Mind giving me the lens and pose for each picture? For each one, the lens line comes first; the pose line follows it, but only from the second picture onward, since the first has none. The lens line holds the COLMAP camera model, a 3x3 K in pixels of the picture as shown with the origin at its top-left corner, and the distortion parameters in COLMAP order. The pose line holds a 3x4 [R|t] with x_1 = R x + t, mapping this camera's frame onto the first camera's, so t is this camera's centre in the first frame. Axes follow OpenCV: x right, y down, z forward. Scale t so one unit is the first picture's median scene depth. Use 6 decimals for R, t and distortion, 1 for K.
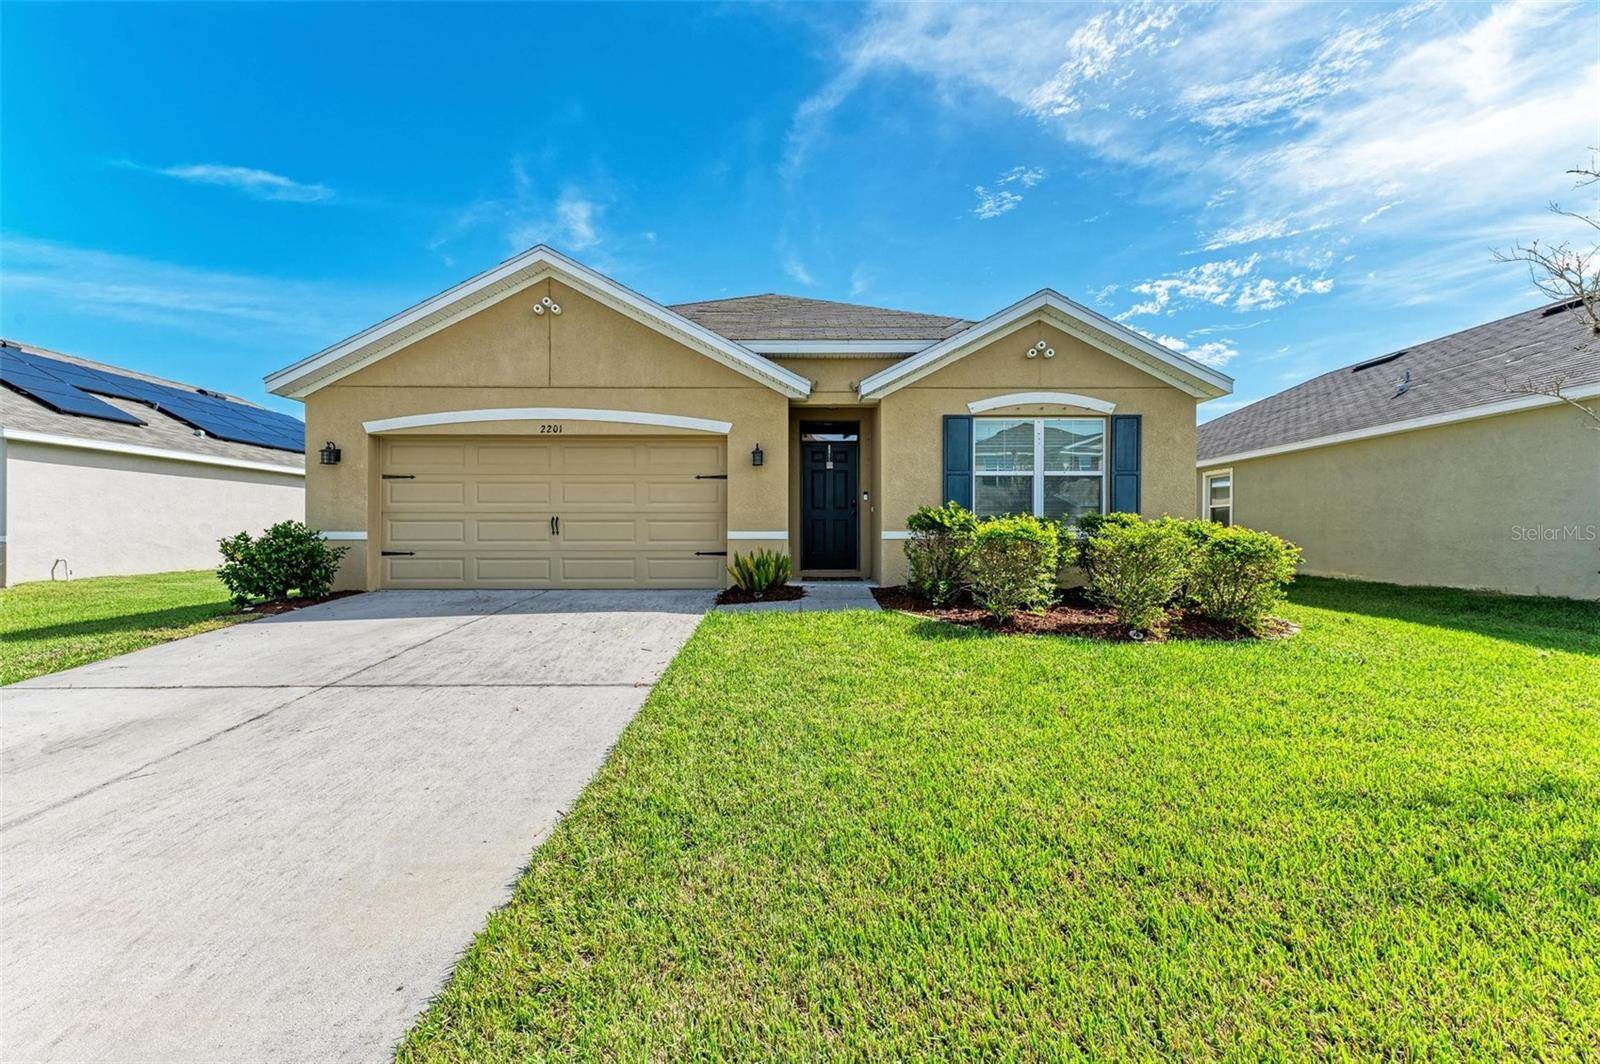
lens RADIAL K [[635.1, 0, 800.0], [0, 635.1, 532.0], [0, 0, 1]] dist [0.012243, 0.000046]
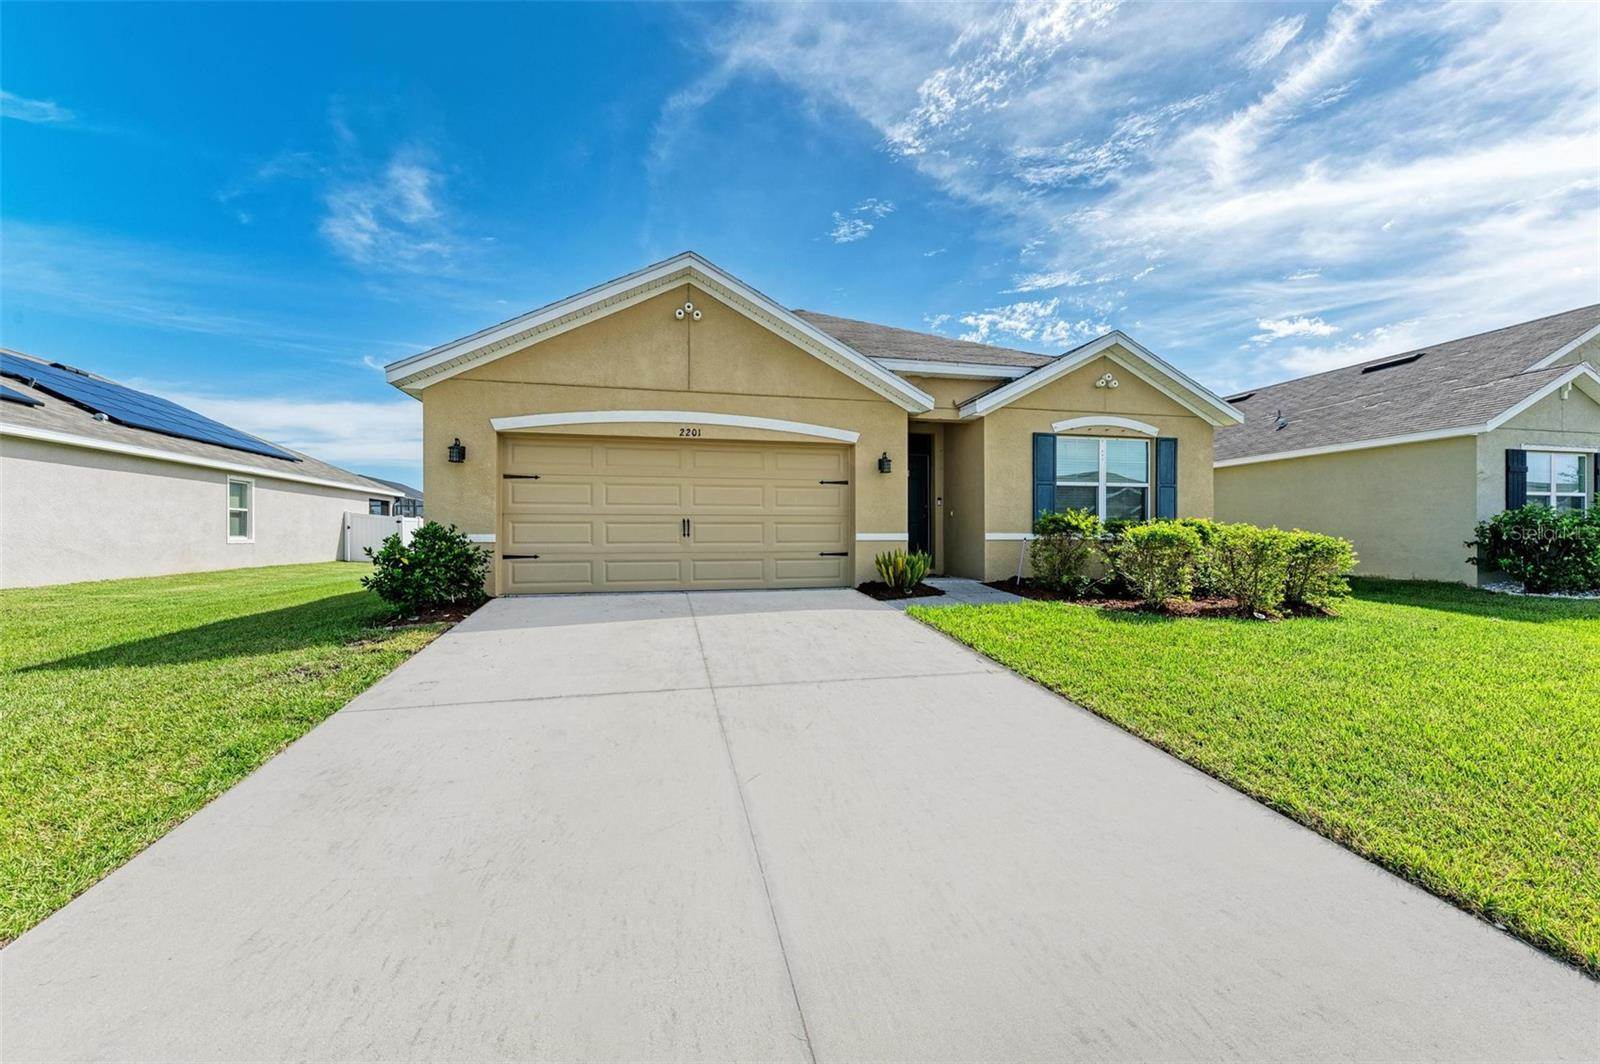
lens RADIAL K [[630.8, 0, 804.5], [0, 630.8, 527.3], [0, 0, 1]] dist [0.015898, -0.000057]
pose [[0.973329, 0.001648, 0.229409, -0.441577], [0.000646, 0.999951, -0.009926, -0.000661], [-0.229414, 0.009809, 0.973280, -0.020000]]
